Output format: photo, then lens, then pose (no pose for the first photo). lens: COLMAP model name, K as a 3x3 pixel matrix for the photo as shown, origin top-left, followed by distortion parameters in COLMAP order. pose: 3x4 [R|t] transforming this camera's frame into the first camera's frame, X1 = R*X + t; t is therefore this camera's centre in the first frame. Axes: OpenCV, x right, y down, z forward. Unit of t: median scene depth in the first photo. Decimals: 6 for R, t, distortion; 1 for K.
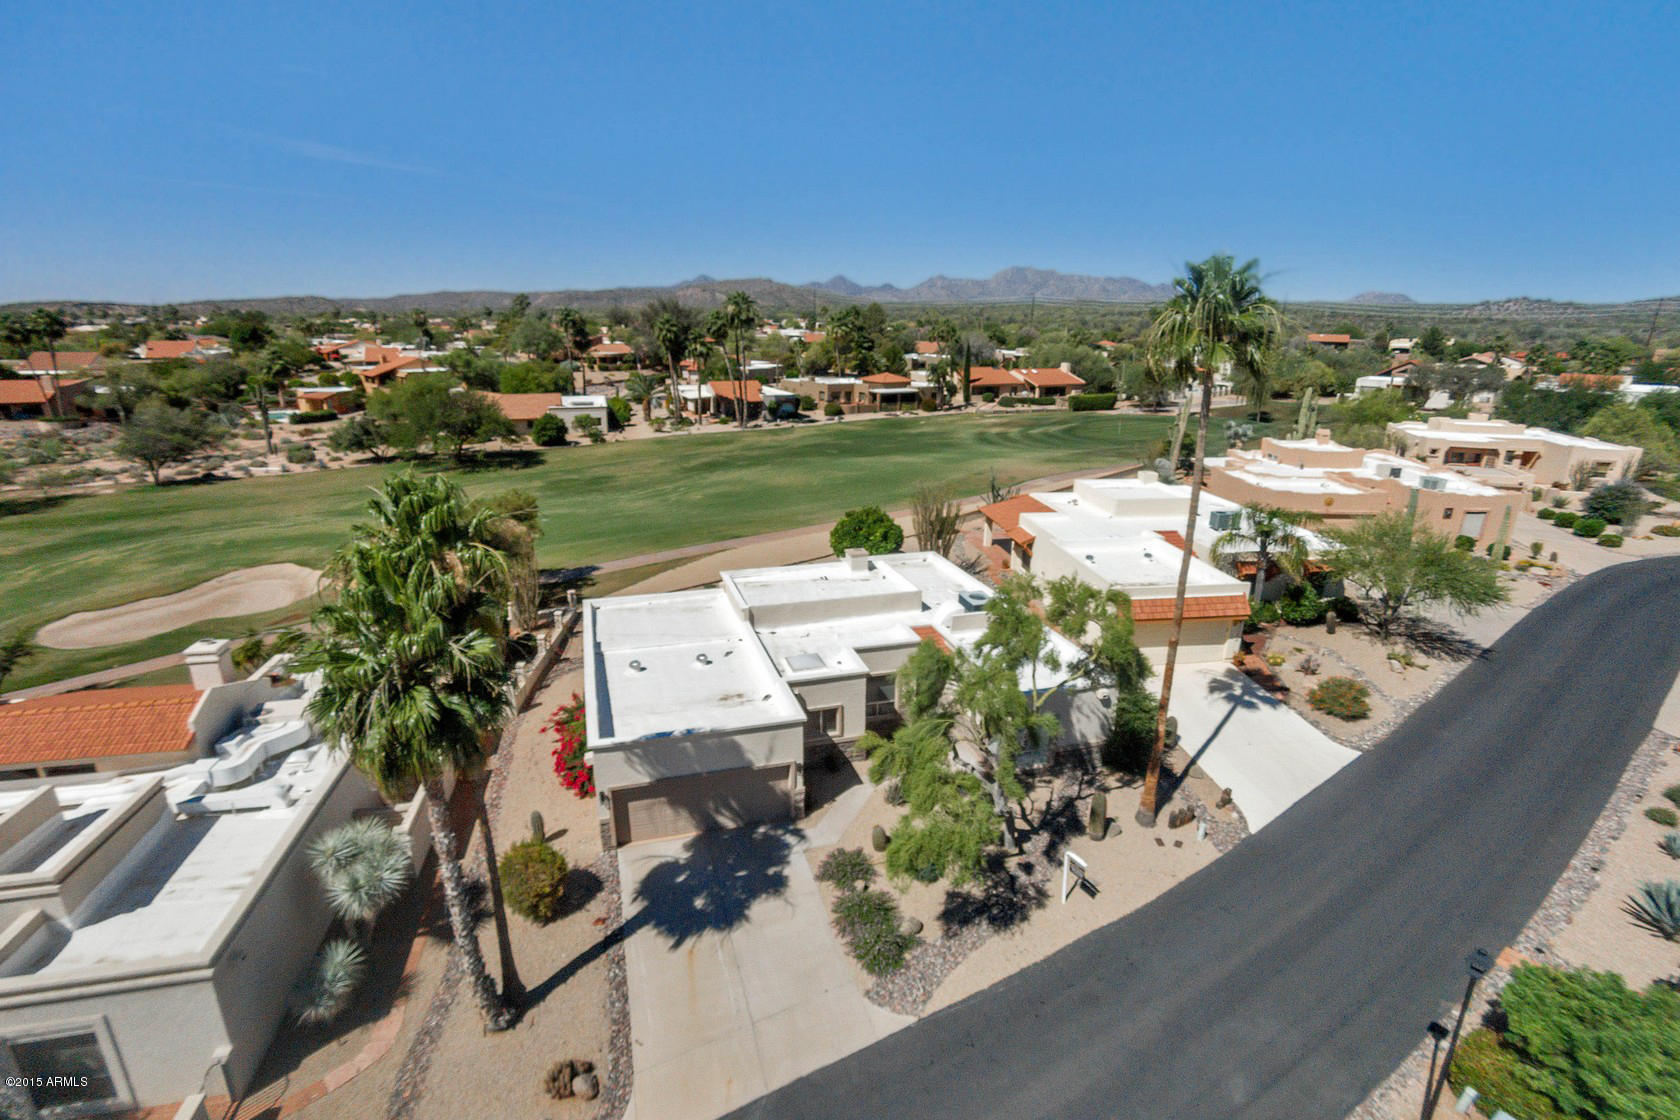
lens RADIAL K [[879.9, 0, 840.0], [0, 879.9, 560.0], [0, 0, 1]] dist [-0.012926, 0.000520]
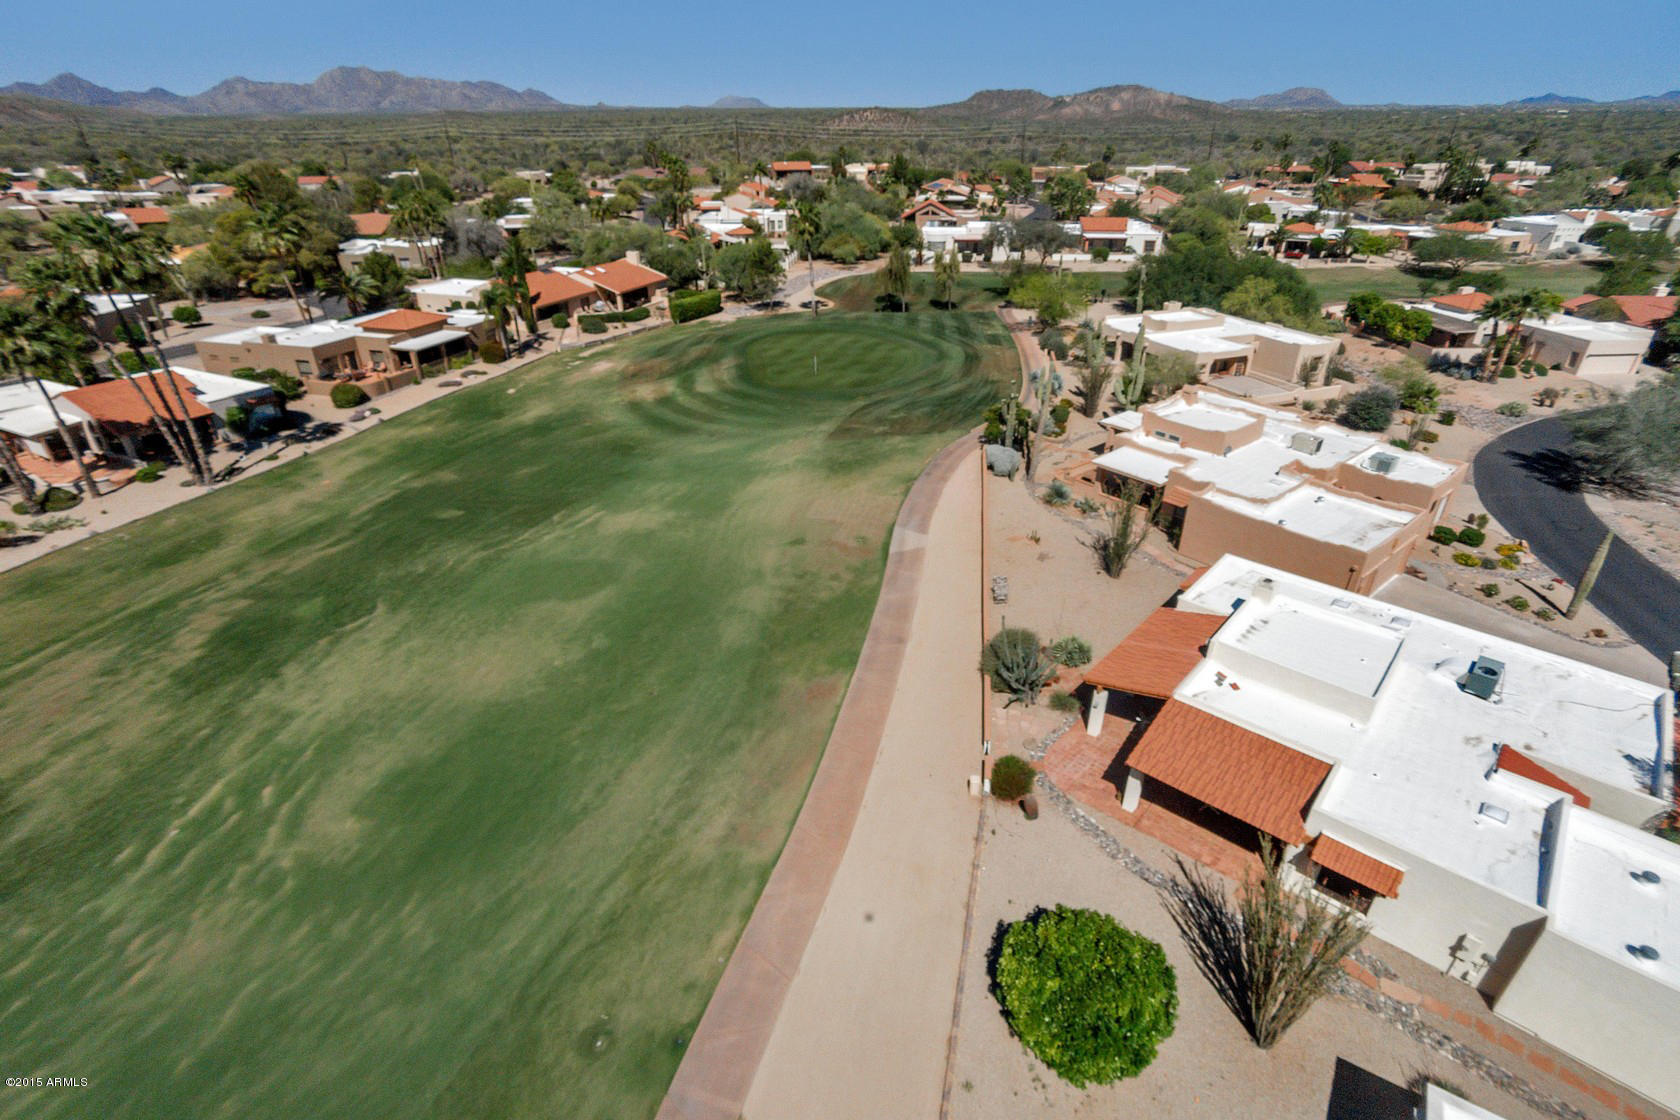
lens RADIAL K [[879.9, 0, 840.0], [0, 879.9, 560.0], [0, 0, 1]] dist [-0.012926, 0.000520]
pose [[0.783402, -0.292956, 0.548141, -0.096604], [0.180381, 0.951152, 0.250546, -0.144592], [-0.594764, -0.097404, 0.797977, 0.309789]]
